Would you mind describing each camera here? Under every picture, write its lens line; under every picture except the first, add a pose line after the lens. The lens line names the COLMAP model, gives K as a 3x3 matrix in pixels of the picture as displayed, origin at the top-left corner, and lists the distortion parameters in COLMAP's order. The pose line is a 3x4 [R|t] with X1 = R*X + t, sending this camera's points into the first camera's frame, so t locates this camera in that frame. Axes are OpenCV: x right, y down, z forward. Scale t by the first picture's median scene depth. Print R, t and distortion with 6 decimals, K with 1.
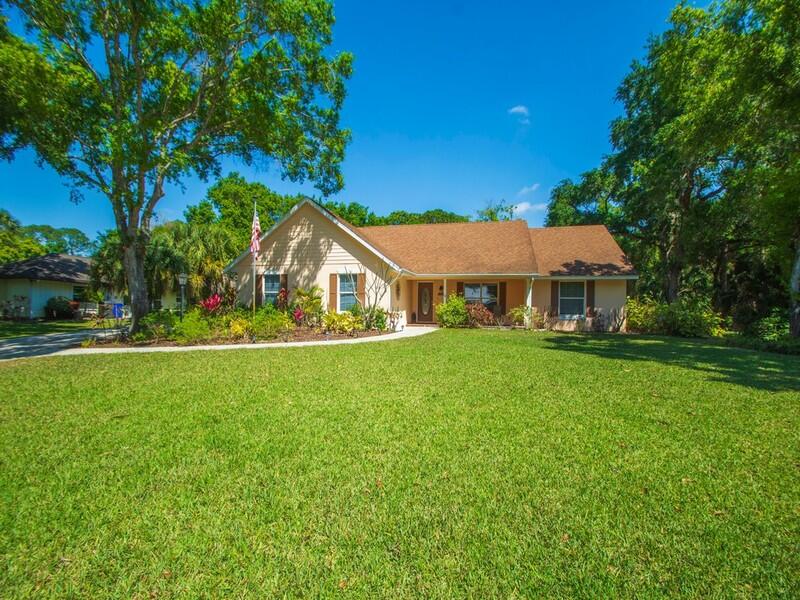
lens RADIAL K [[358.9, 0, 399.1], [0, 358.9, 301.3], [0, 0, 1]] dist [0.000837, -0.008949]
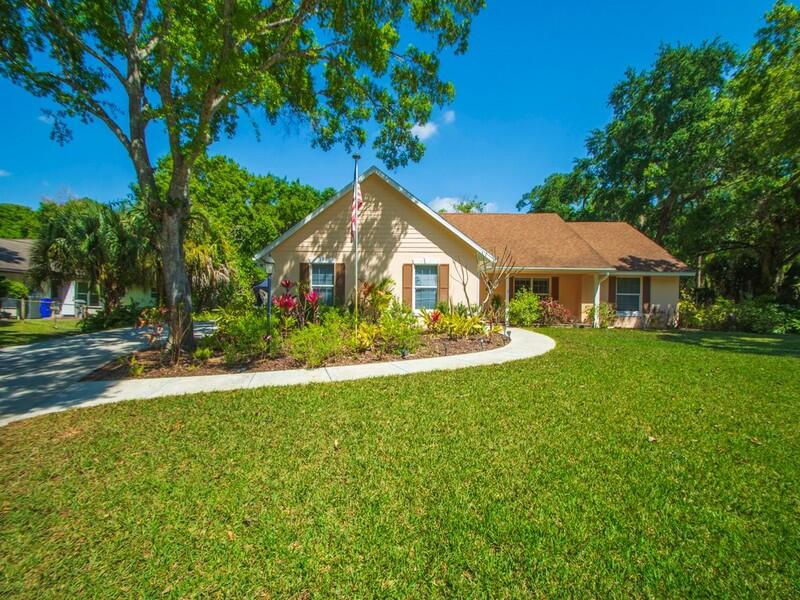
lens RADIAL K [[351.1, 0, 400.0], [0, 351.1, 300.0], [0, 0, 1]] dist [0.001423, -0.009300]
pose [[0.977108, -0.000132, 0.212743, -0.348017], [-0.002714, 0.999911, 0.013086, -0.004035], [-0.212726, -0.013363, 0.977020, 0.205857]]
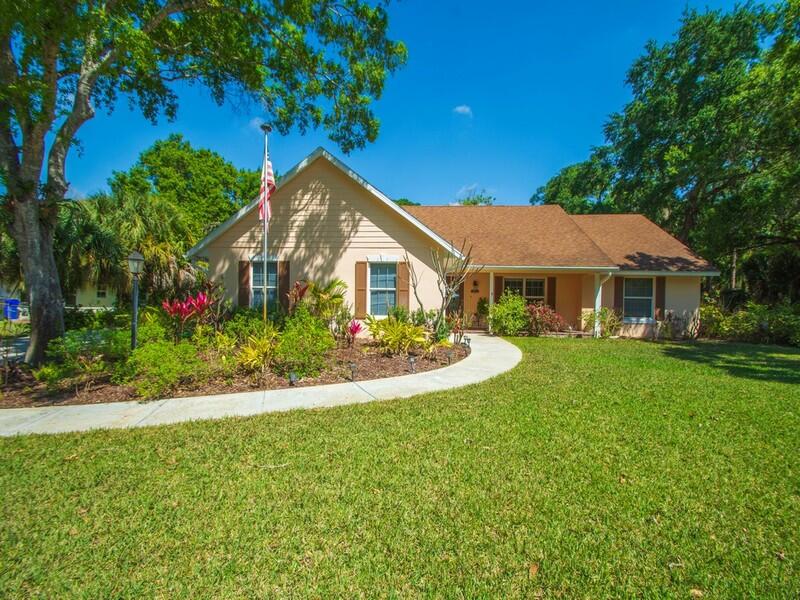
lens RADIAL K [[358.9, 0, 399.1], [0, 358.9, 301.3], [0, 0, 1]] dist [0.000837, -0.008949]
pose [[0.987249, 0.003634, 0.159144, -0.207426], [-0.006203, 0.999858, 0.015646, -0.010617], [-0.159065, -0.016434, 0.987131, 0.280597]]
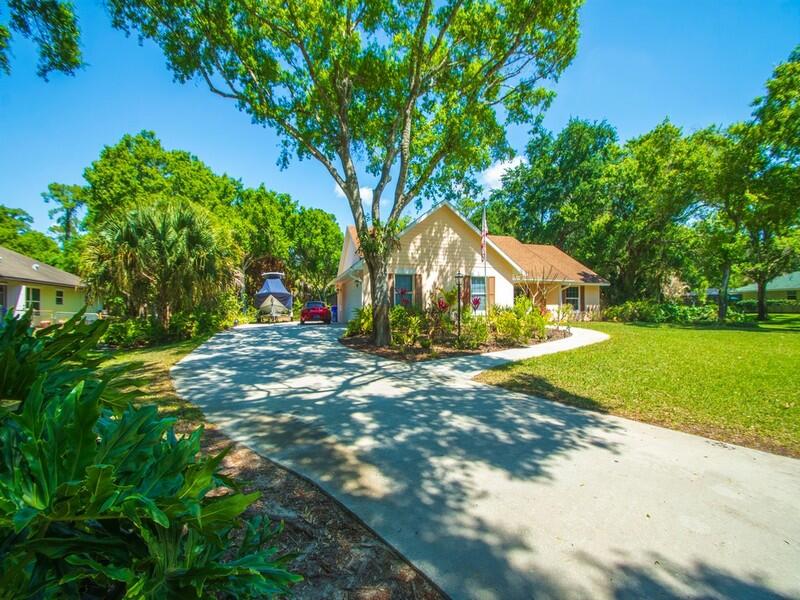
lens RADIAL K [[345.7, 0, 400.0], [0, 345.7, 300.0], [0, 0, 1]] dist [0.000459, 0.000148]
pose [[0.851890, -0.003676, 0.523708, -0.836699], [0.003696, 0.999993, 0.001008, -0.005104], [-0.523708, 0.001077, 0.851897, 0.213068]]
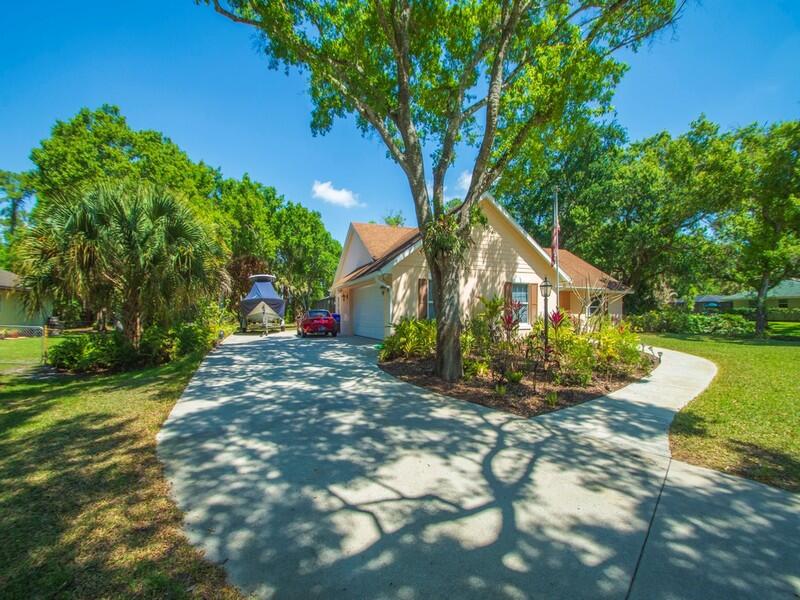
lens RADIAL K [[346.3, 0, 400.0], [0, 346.3, 302.8], [0, 0, 1]] dist [0.001584, -0.006013]
pose [[0.810172, 0.002150, 0.586189, -0.860772], [-0.003307, 0.999994, 0.000903, -0.022488], [-0.586183, -0.002670, 0.810174, 0.423134]]
